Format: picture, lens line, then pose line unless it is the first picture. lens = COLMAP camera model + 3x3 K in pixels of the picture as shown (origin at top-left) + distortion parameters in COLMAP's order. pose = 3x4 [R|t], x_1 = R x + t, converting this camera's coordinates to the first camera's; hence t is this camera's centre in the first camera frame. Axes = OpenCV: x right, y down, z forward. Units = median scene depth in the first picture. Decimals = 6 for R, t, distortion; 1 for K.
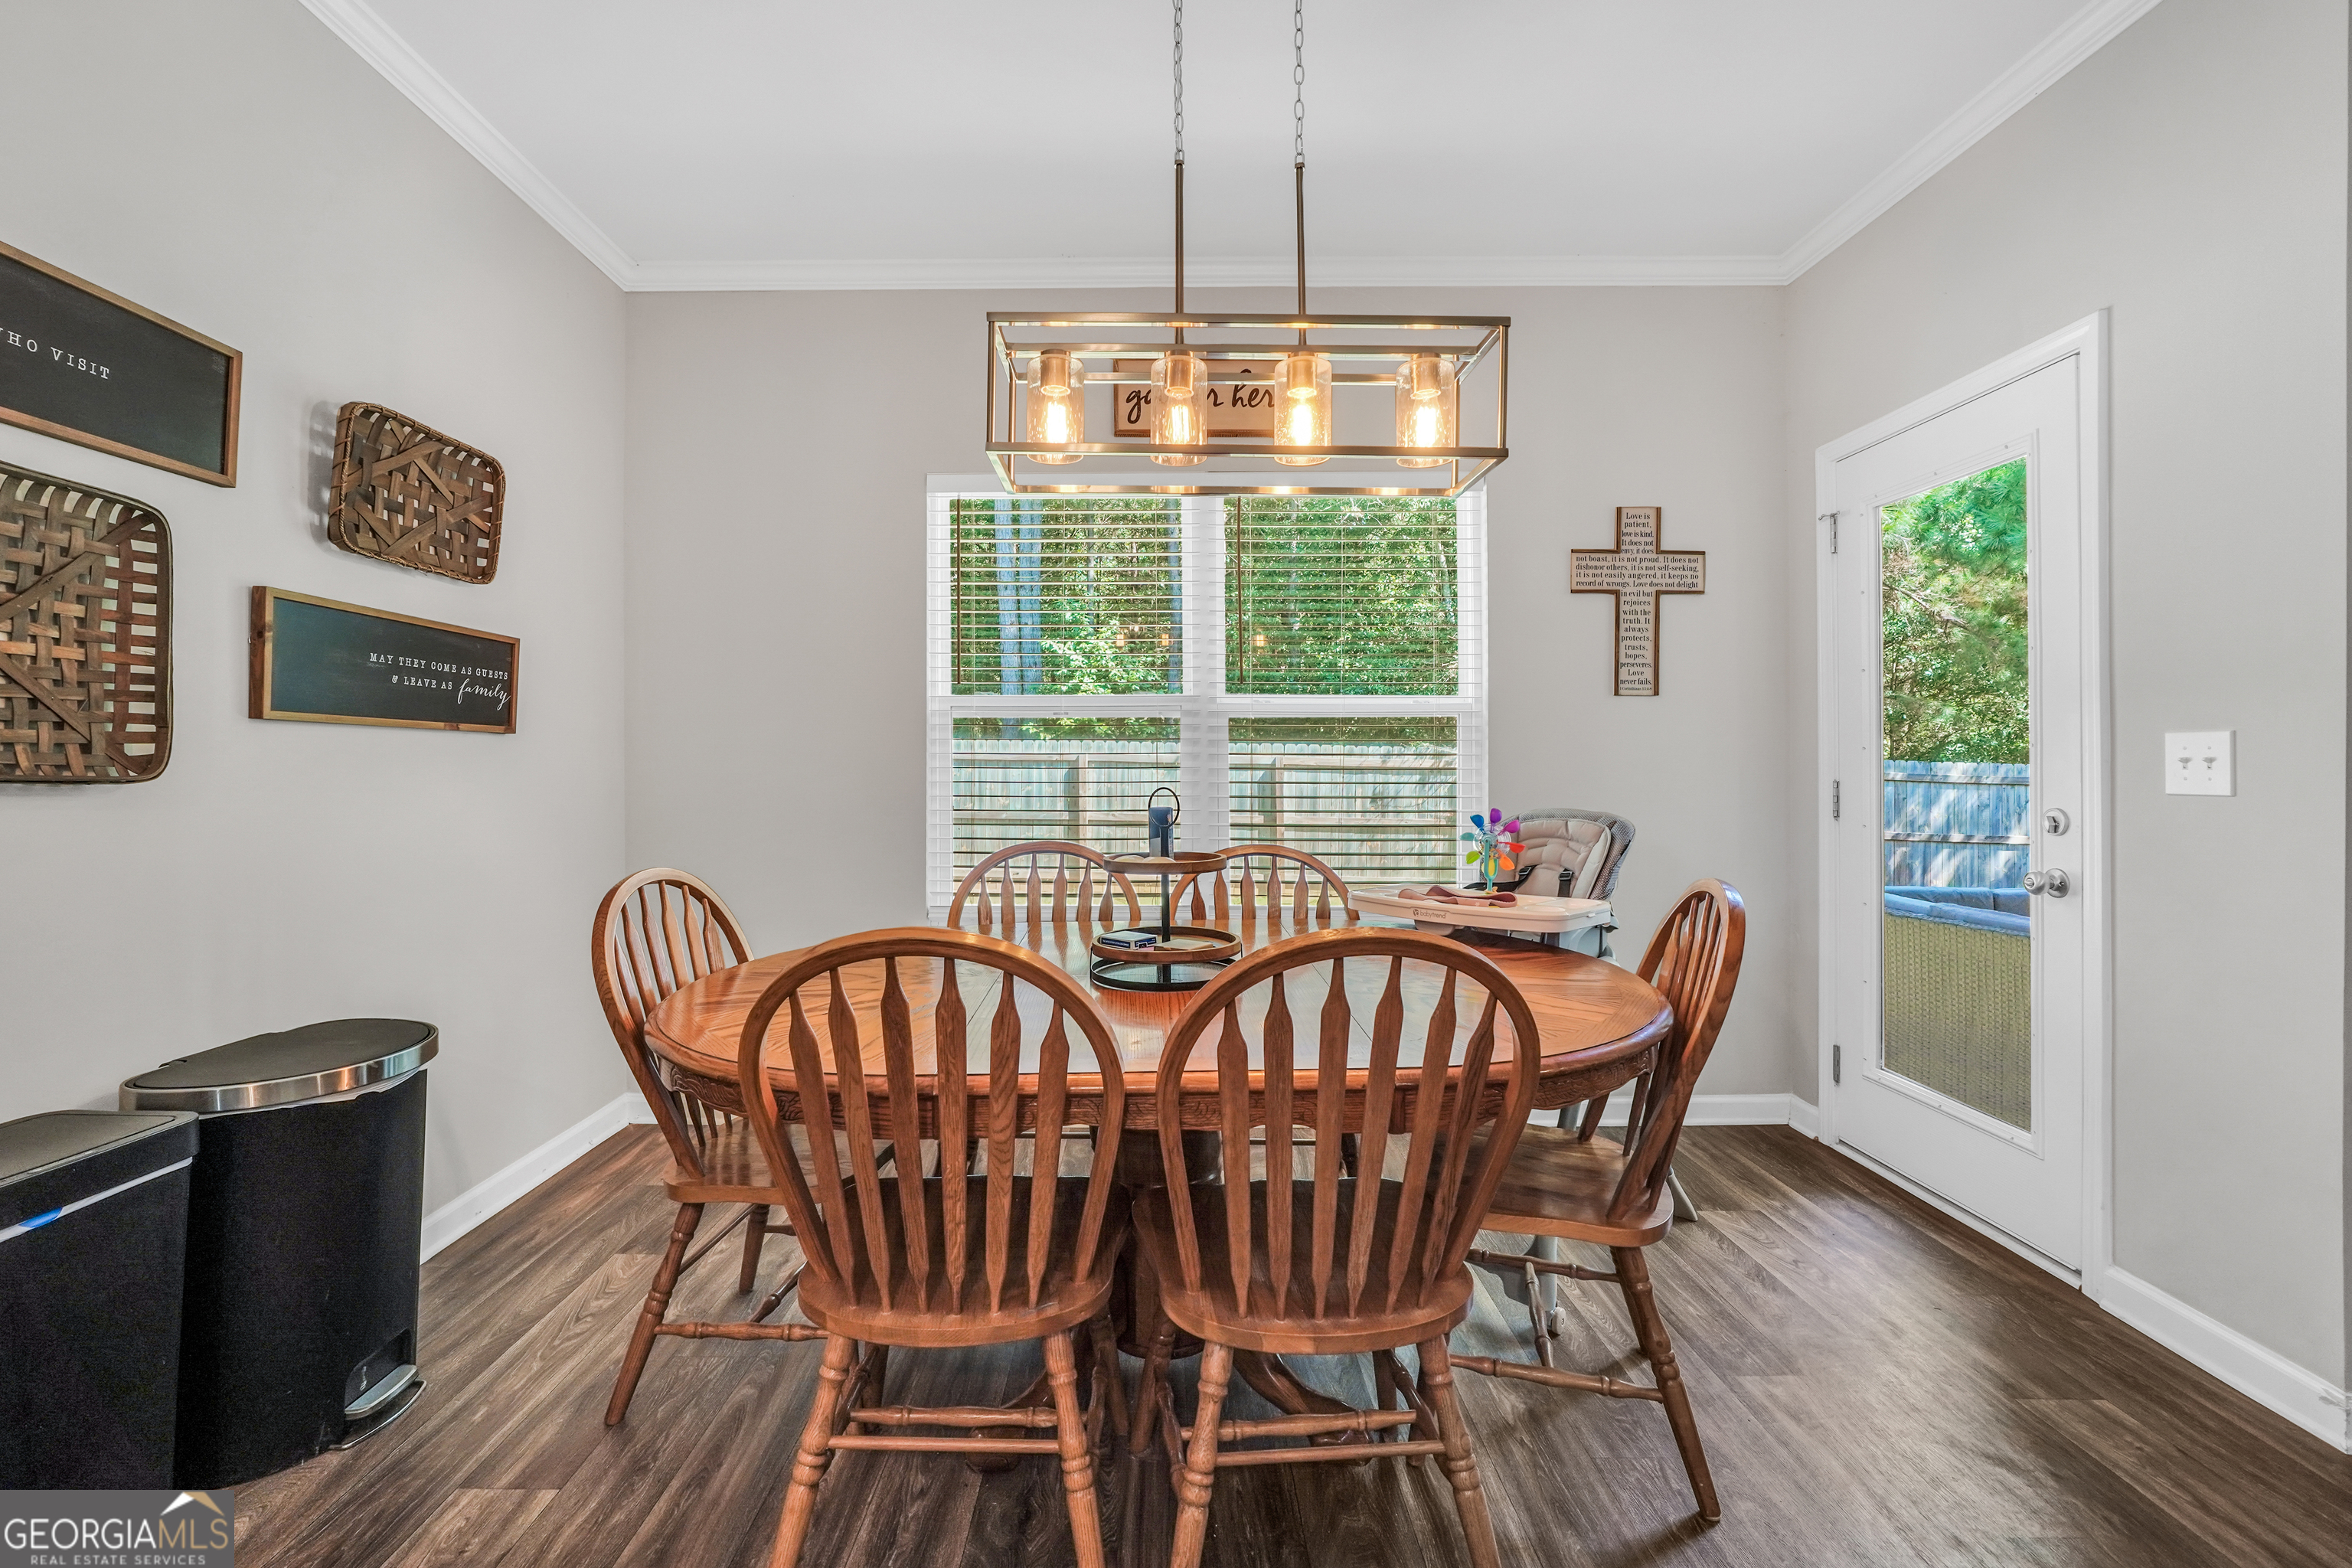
lens RADIAL K [[999.8, 0, 1159.7], [0, 999.8, 783.7], [0, 0, 1]] dist [-0.018537, 0.007371]
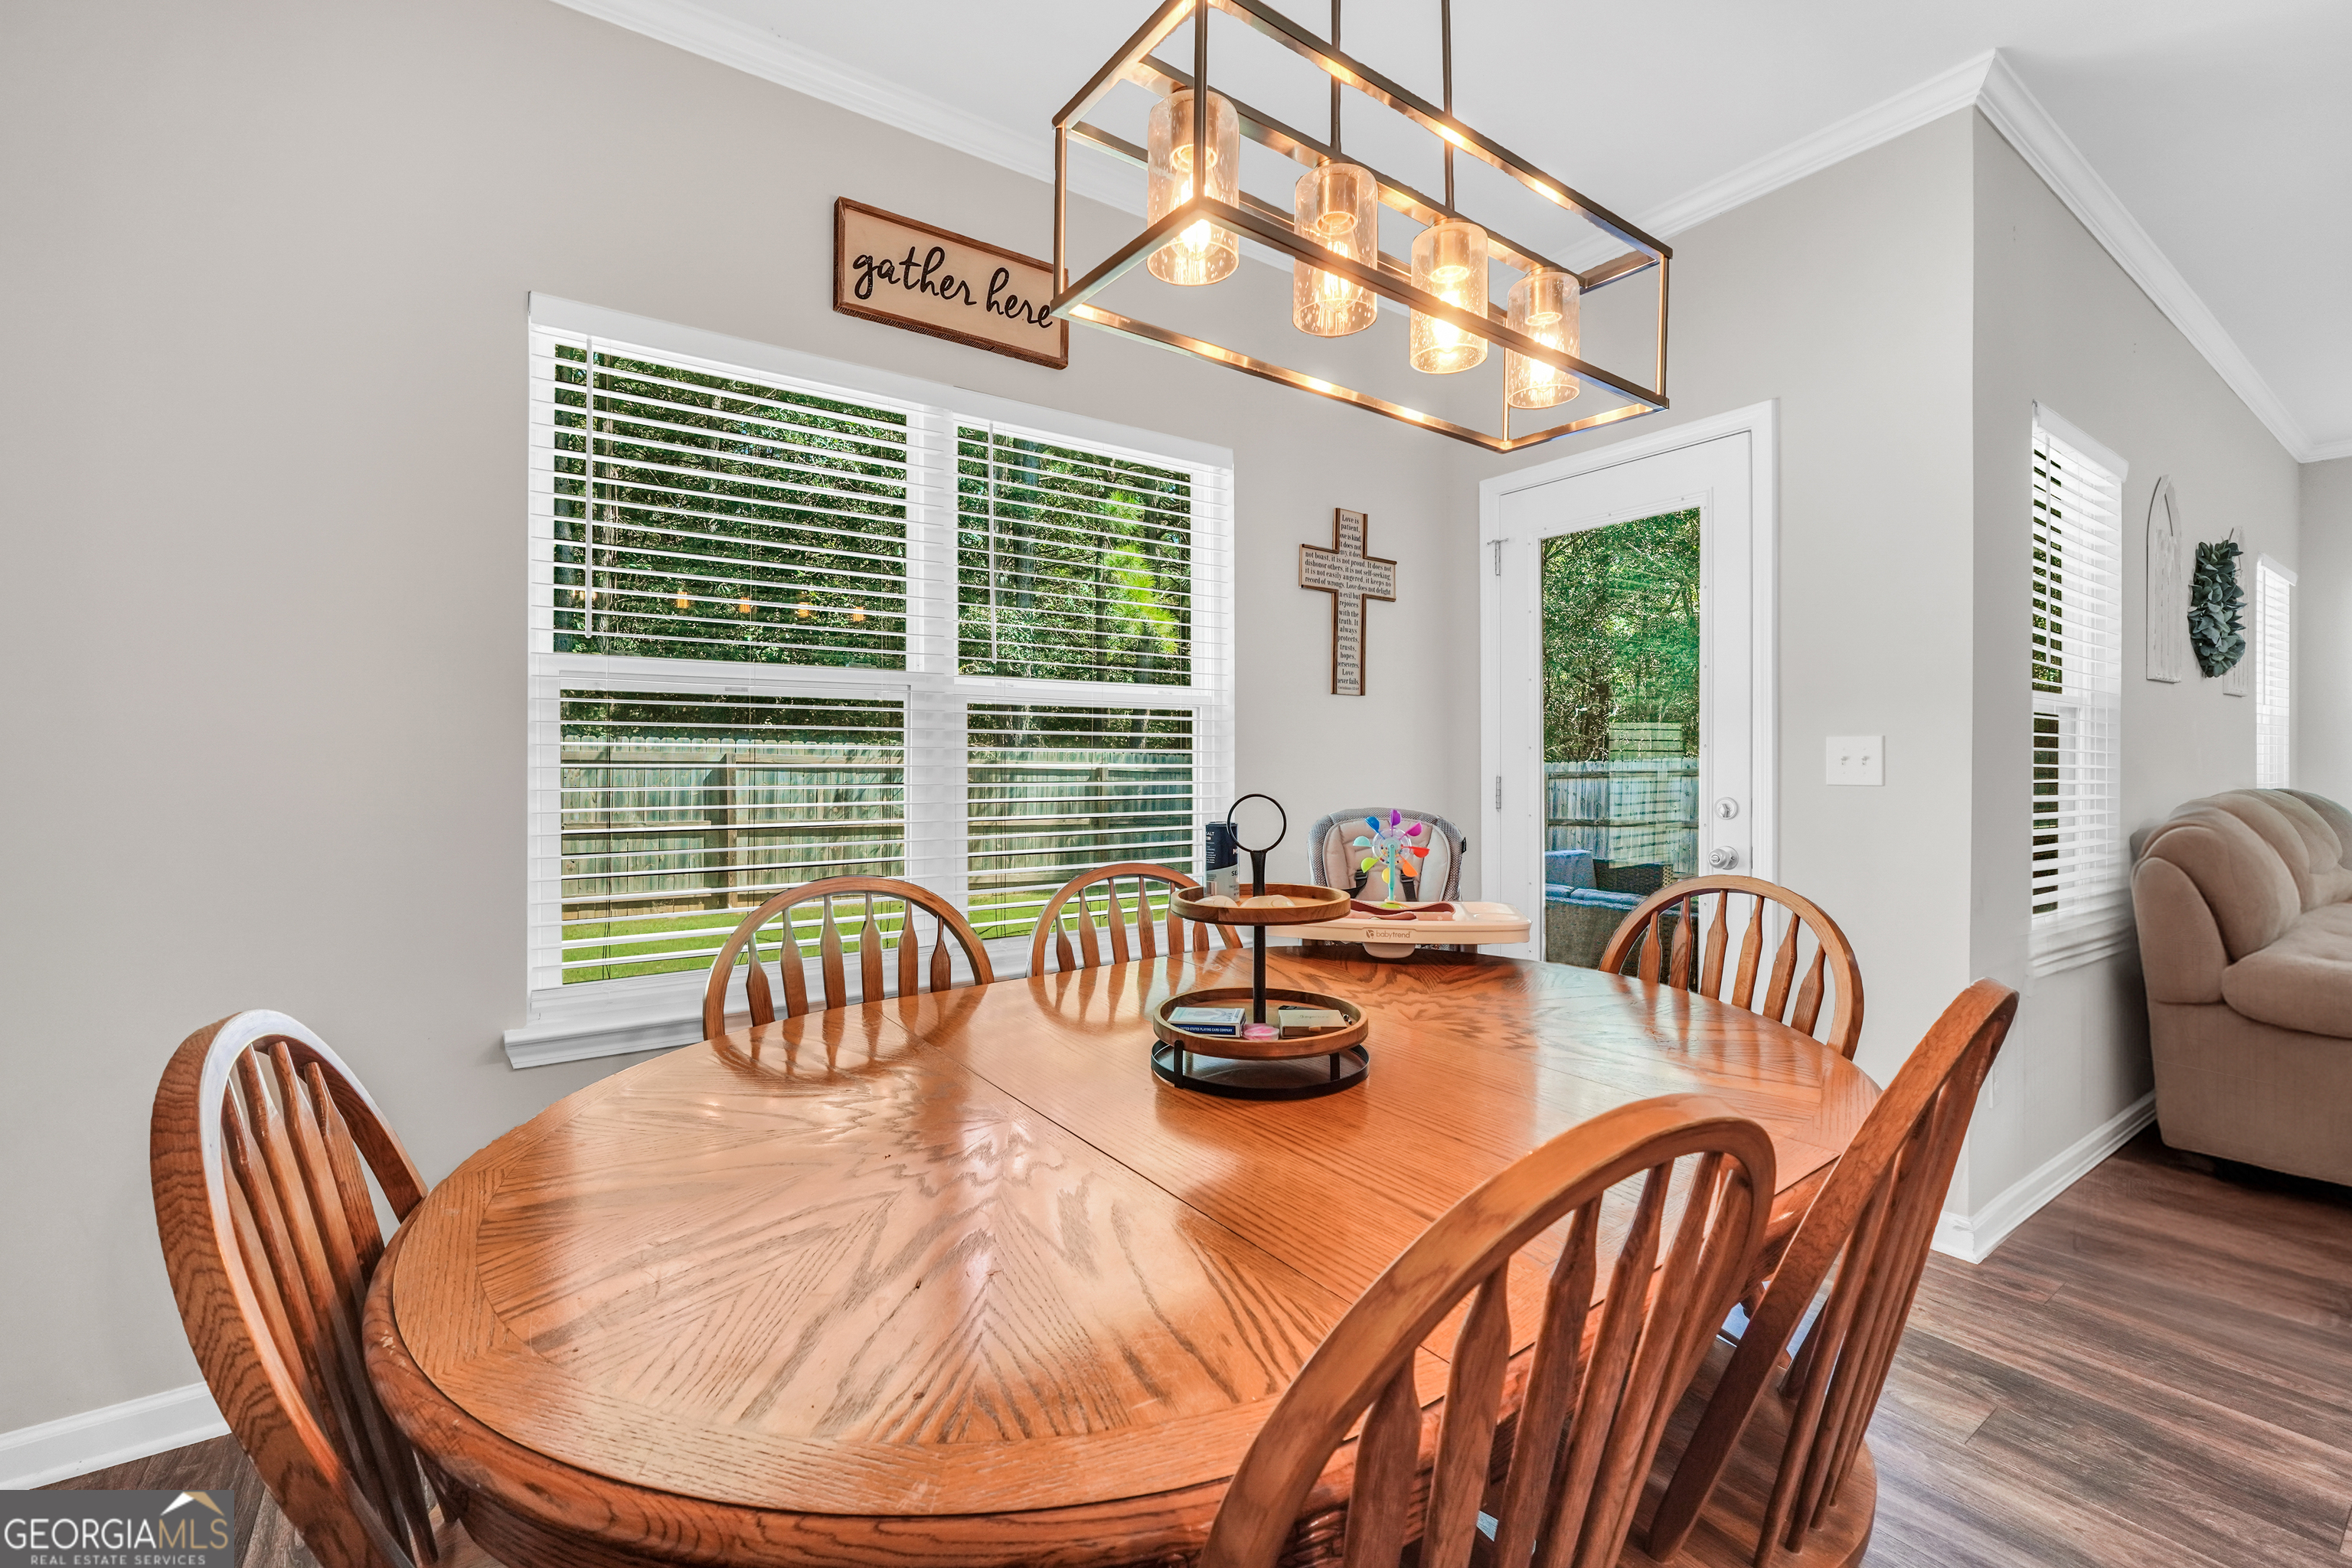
lens RADIAL K [[984.6, 0, 1175.6], [0, 984.6, 772.9], [0, 0, 1]] dist [-0.024787, 0.006856]
pose [[0.818905, -0.006759, 0.573889, -0.247430], [0.012060, 0.999913, -0.005432, -0.004982], [-0.573802, 0.011369, 0.818915, 0.277350]]
